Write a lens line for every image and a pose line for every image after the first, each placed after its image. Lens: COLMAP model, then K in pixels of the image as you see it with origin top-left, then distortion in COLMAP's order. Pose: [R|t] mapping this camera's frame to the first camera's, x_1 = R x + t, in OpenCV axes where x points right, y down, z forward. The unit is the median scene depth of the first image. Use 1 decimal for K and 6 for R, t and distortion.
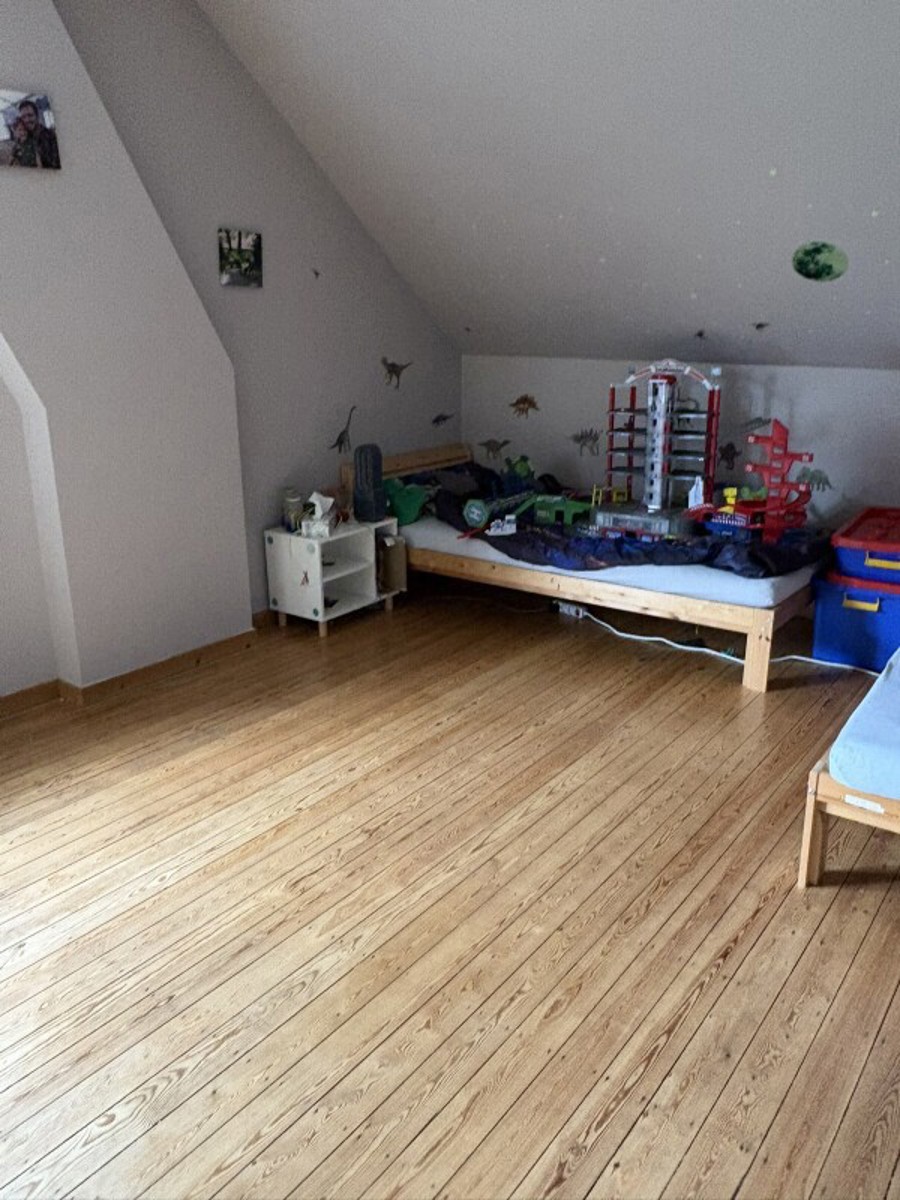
lens RADIAL K [[947.8, 0, 448.9], [0, 947.8, 597.9], [0, 0, 1]] dist [-0.004536, -0.001451]
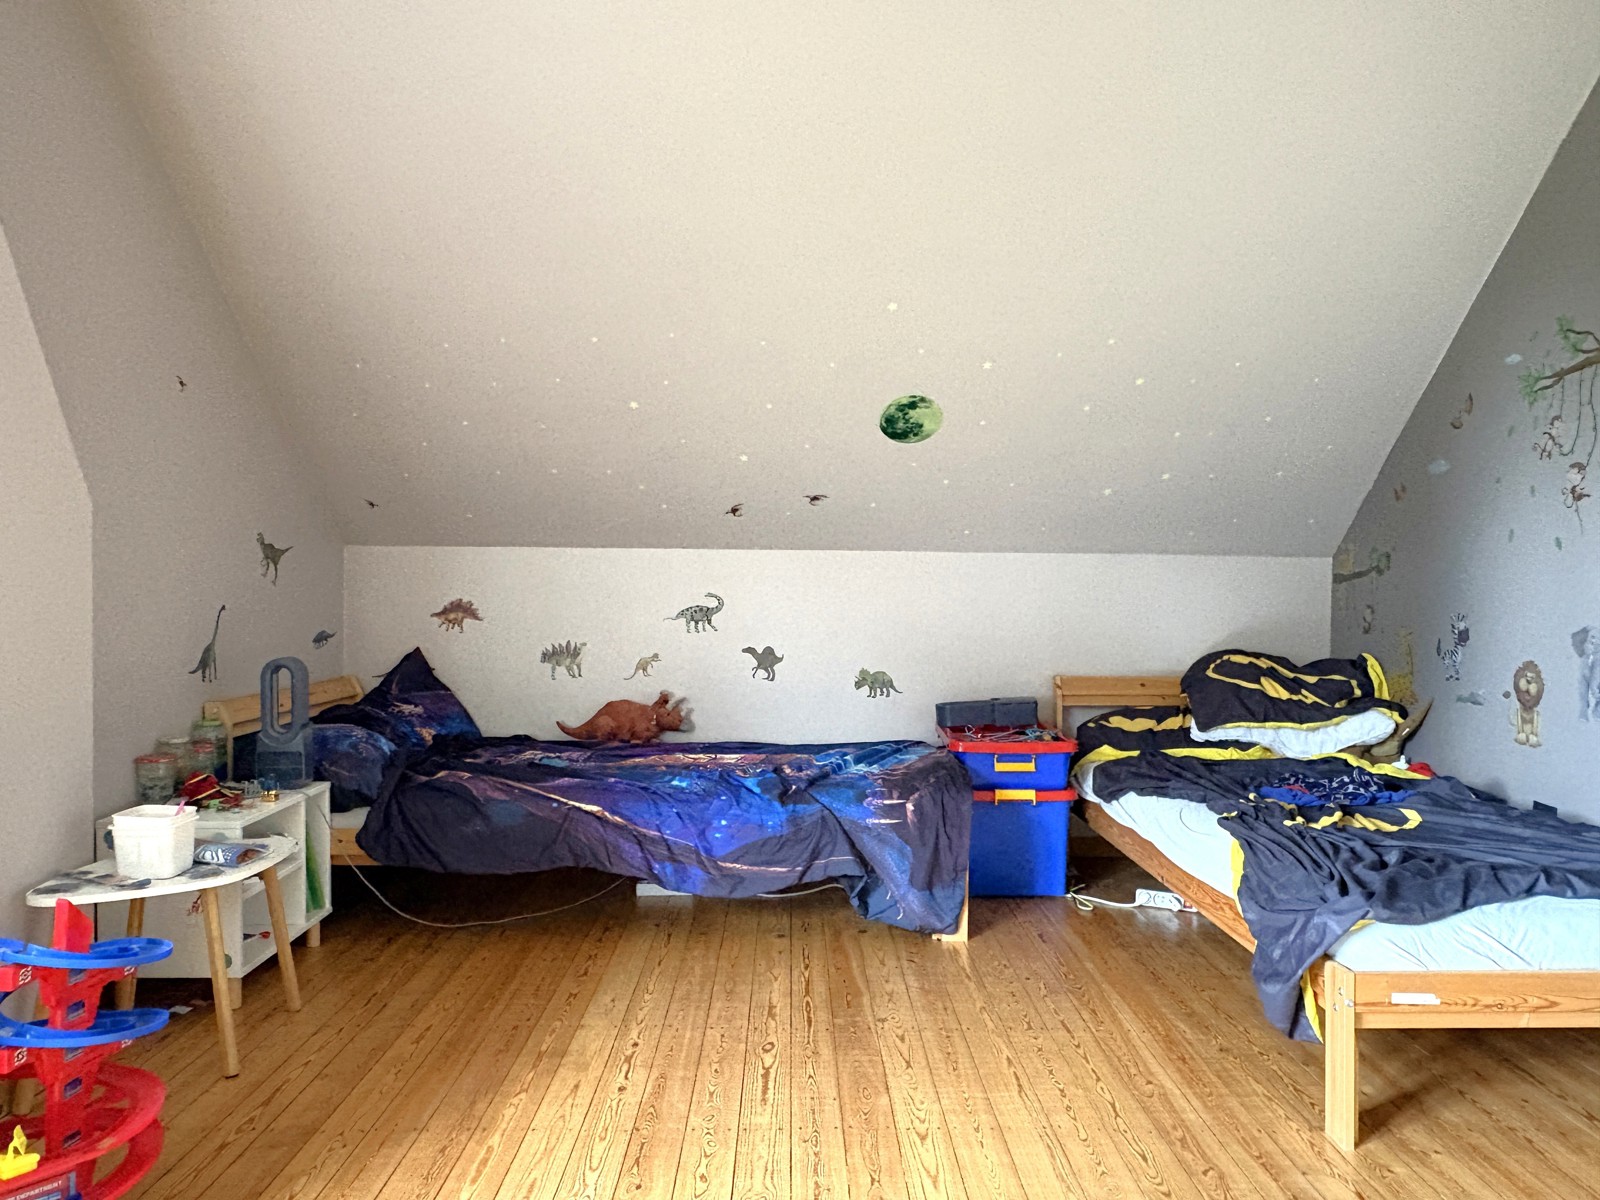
lens RADIAL K [[1149.1, 0, 802.6], [0, 1149.1, 601.9], [0, 0, 1]] dist [0.006123, 0.001166]
pose [[0.794993, 0.003179, 0.606610, -0.316230], [0.165818, 0.960763, -0.222348, 0.021196], [-0.583516, 0.277352, 0.763273, 0.297982]]
